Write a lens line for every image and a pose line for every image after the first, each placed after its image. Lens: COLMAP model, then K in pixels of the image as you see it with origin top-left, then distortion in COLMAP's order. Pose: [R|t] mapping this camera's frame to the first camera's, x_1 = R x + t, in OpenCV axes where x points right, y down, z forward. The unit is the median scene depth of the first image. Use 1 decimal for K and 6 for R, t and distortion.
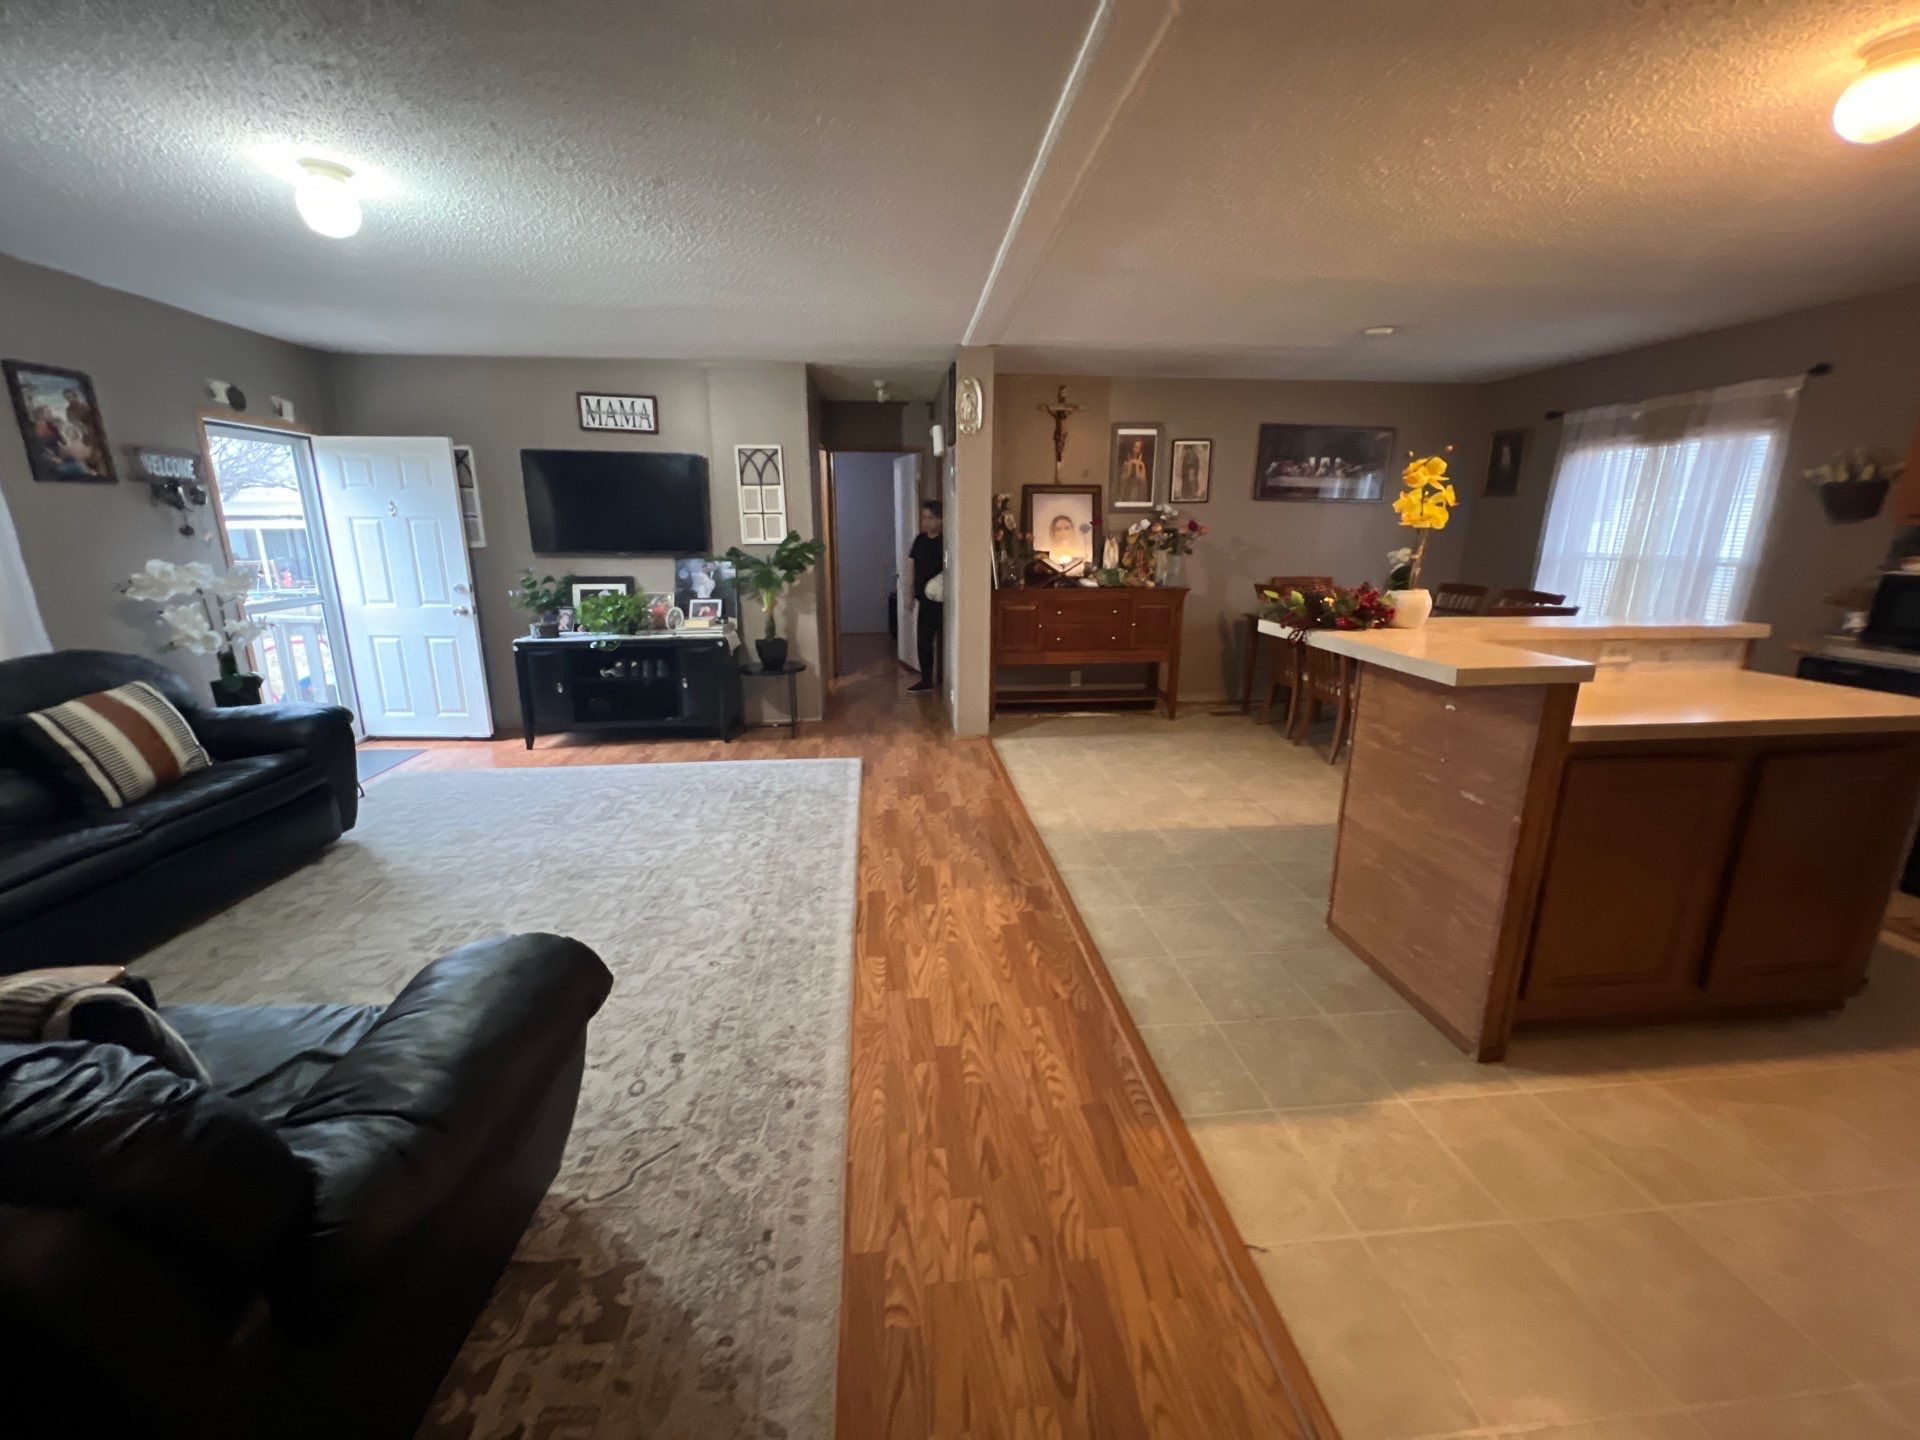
lens RADIAL K [[764.6, 0, 957.3], [0, 764.6, 715.5], [0, 0, 1]] dist [-0.002601, 0.000112]
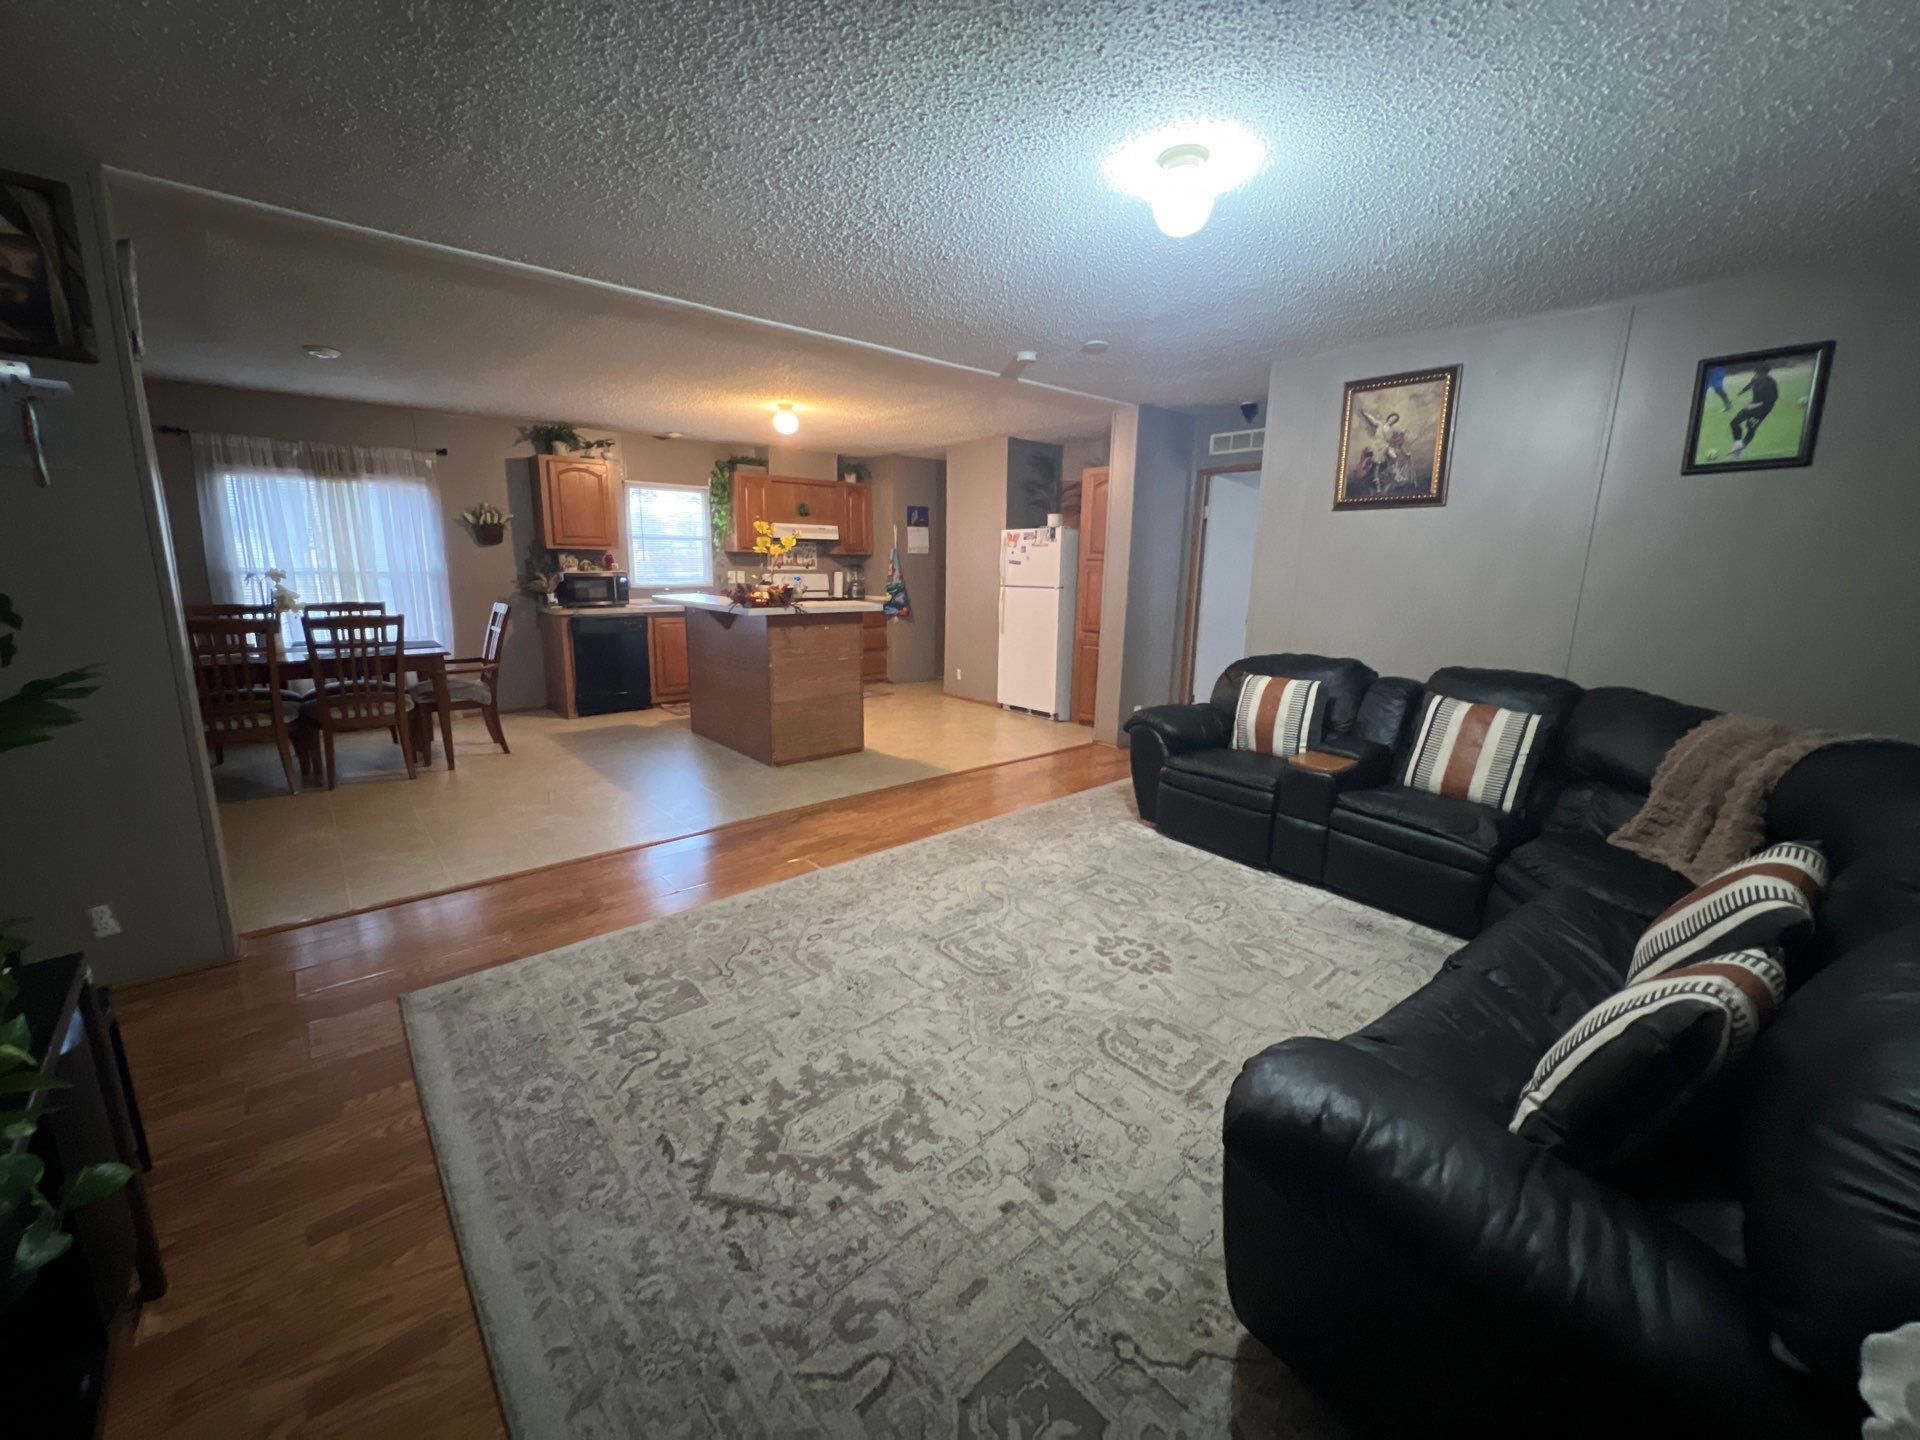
lens RADIAL K [[764.6, 0, 957.3], [0, 764.6, 715.5], [0, 0, 1]] dist [-0.002601, 0.000112]
pose [[-0.583932, -0.175823, 0.792534, -0.875591], [0.177138, 0.925143, 0.335756, -0.273981], [-0.792241, 0.336447, -0.509076, 1.100536]]
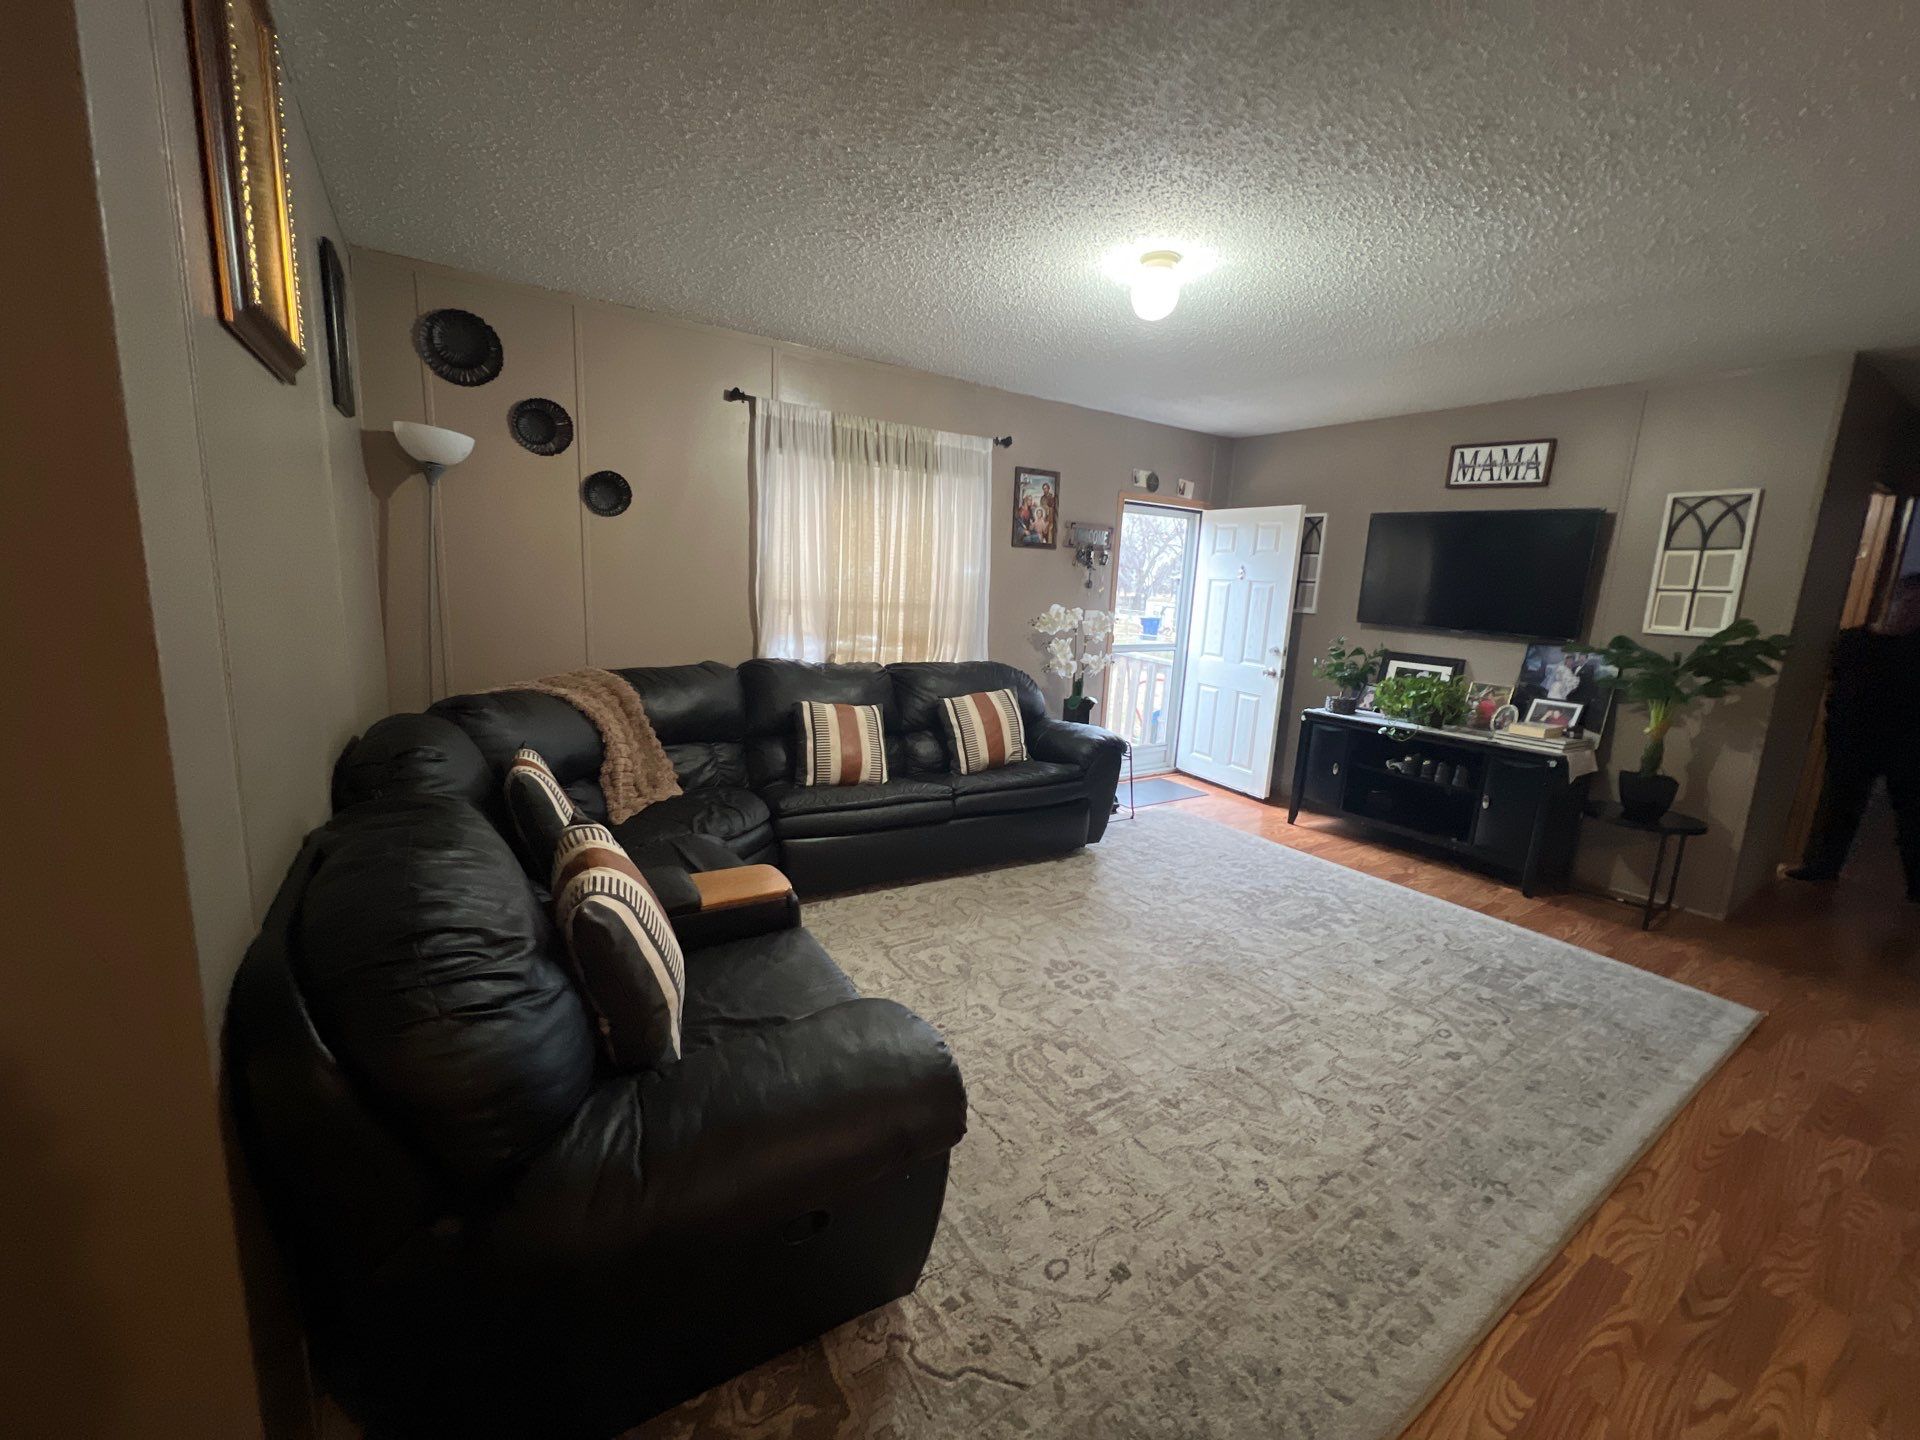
lens RADIAL K [[764.6, 0, 957.3], [0, 764.6, 715.5], [0, 0, 1]] dist [-0.002601, 0.000112]
pose [[0.462725, 0.179856, -0.868065, 0.061399], [-0.258305, 0.964068, 0.062057, -0.047014], [0.848035, 0.195510, 0.492557, 0.200286]]
